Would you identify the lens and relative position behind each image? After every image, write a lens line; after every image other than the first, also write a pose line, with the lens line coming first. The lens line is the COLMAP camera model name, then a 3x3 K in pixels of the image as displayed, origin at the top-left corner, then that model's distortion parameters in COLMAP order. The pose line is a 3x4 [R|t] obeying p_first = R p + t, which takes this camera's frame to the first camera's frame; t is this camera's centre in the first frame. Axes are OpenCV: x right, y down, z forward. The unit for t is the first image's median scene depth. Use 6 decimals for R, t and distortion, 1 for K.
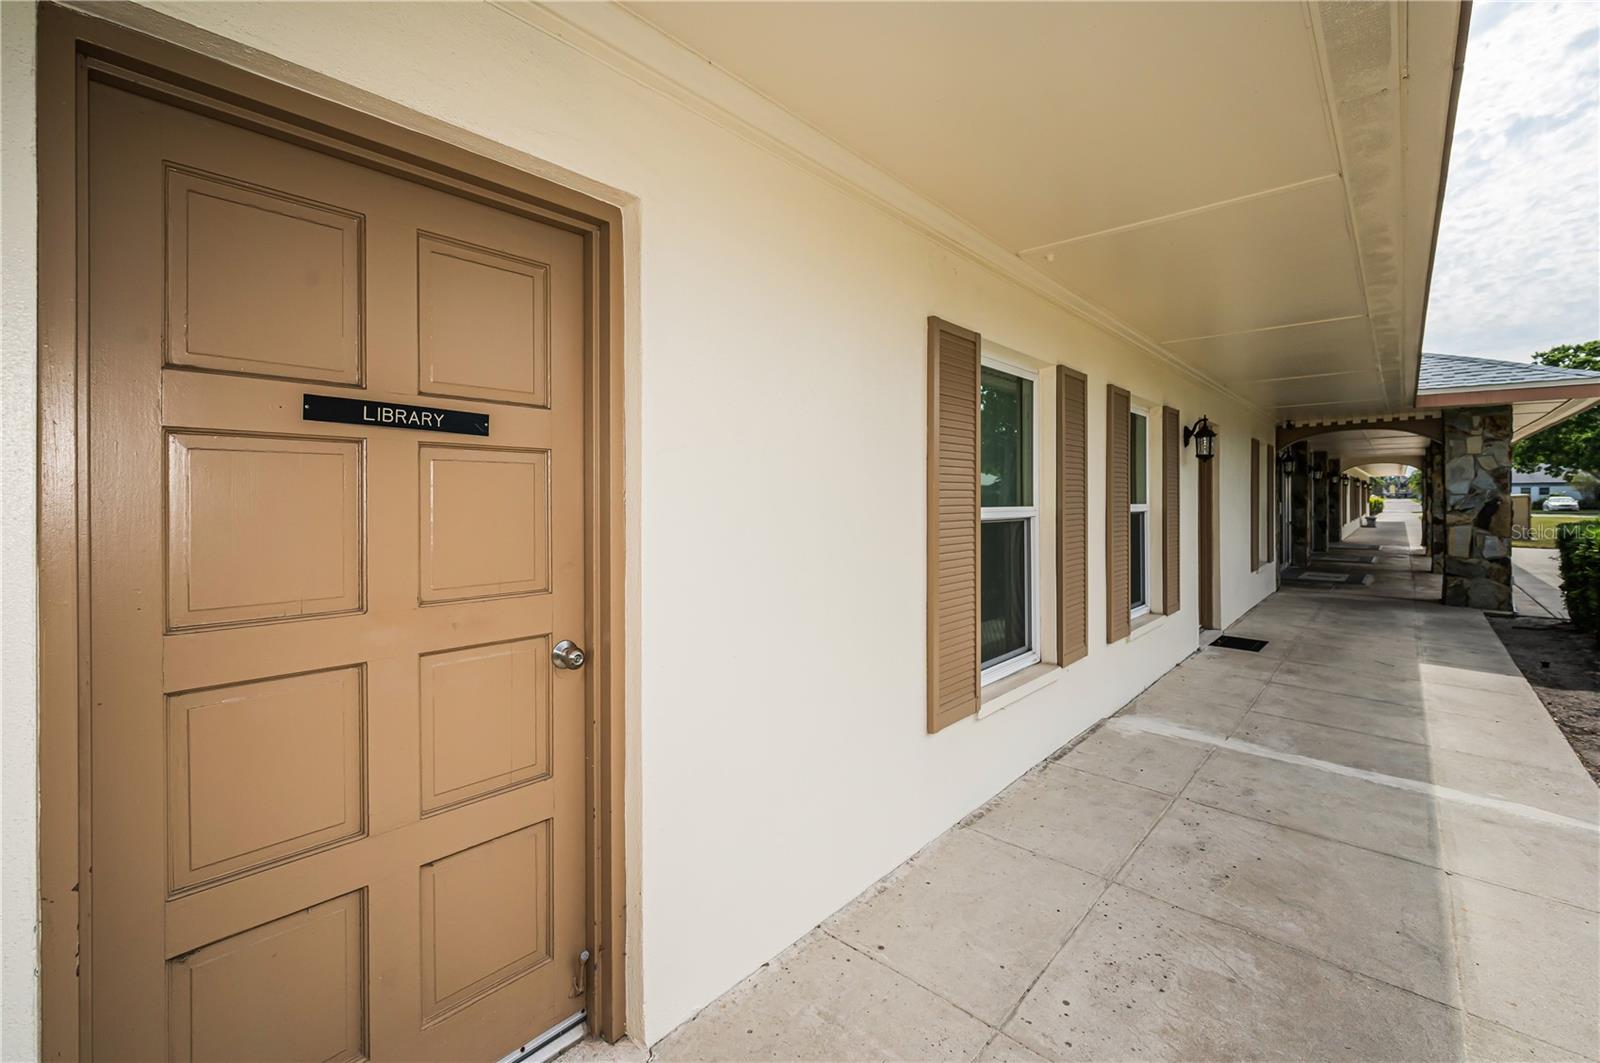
lens RADIAL K [[680.2, 0, 801.1], [0, 680.2, 508.3], [0, 0, 1]] dist [0.000627, 0.000127]
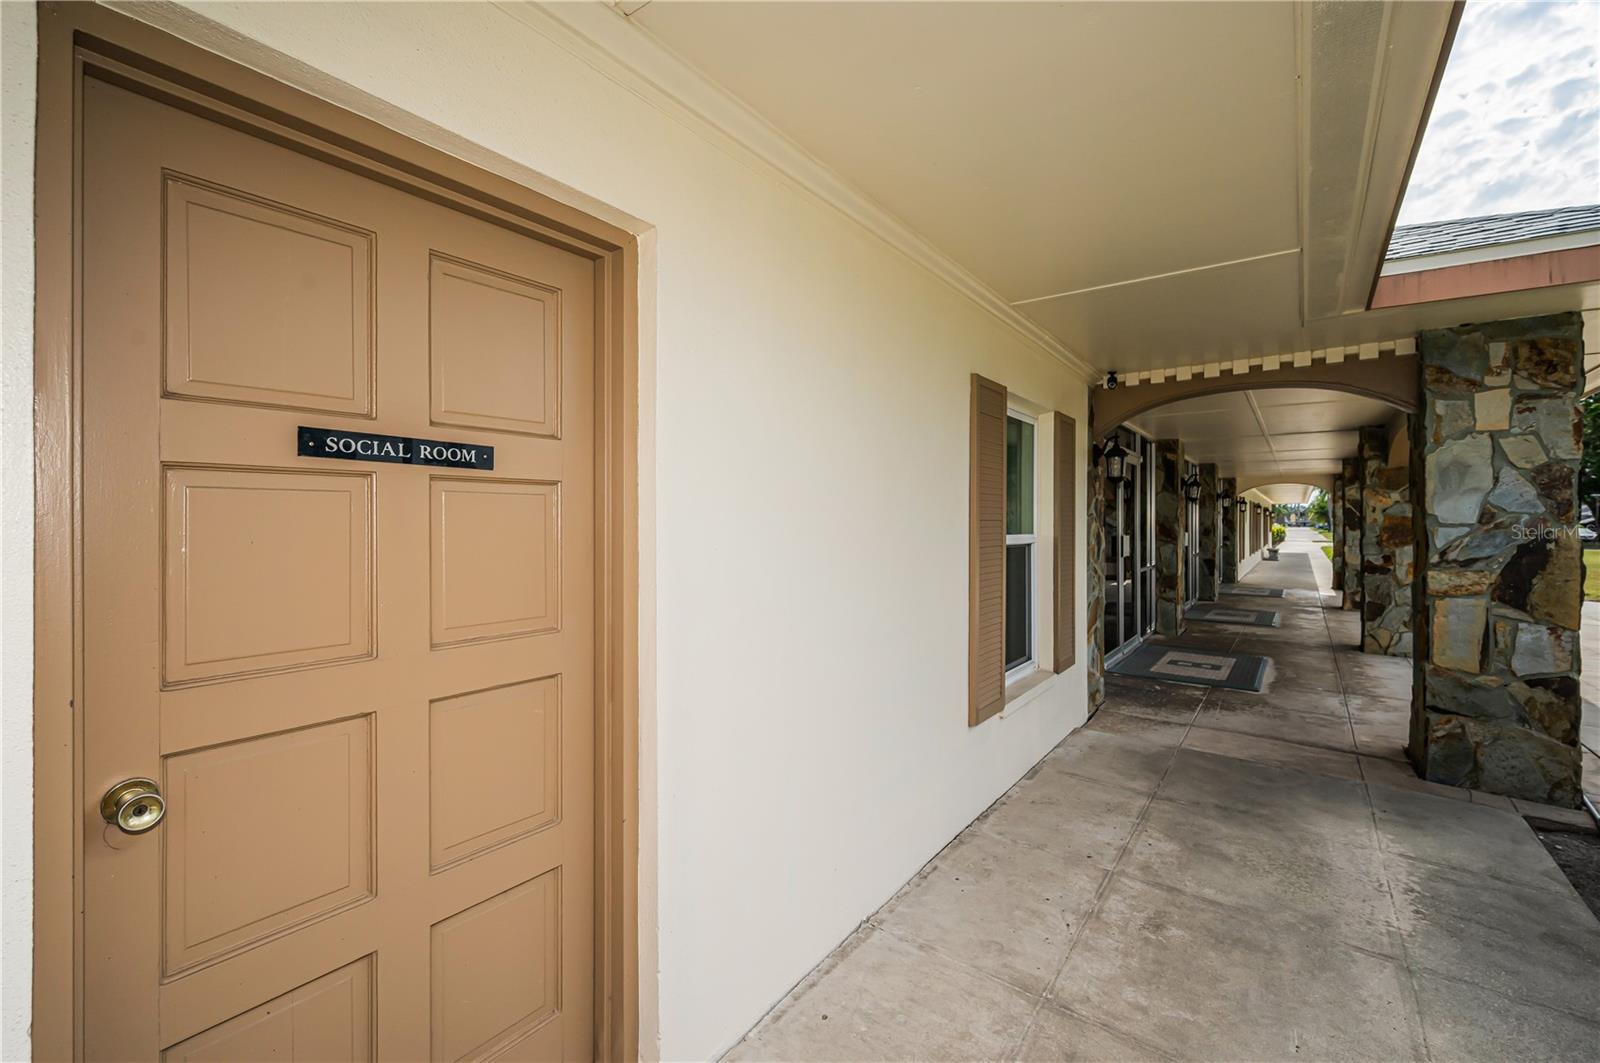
lens RADIAL K [[682.4, 0, 800.0], [0, 682.4, 531.5], [0, 0, 1]] dist [-0.000337, -0.000081]
pose [[0.995949, 0.004942, 0.089784, 0.486425], [-0.004688, 0.999984, -0.003033, -0.012511], [-0.089797, 0.002599, 0.995957, 0.575608]]
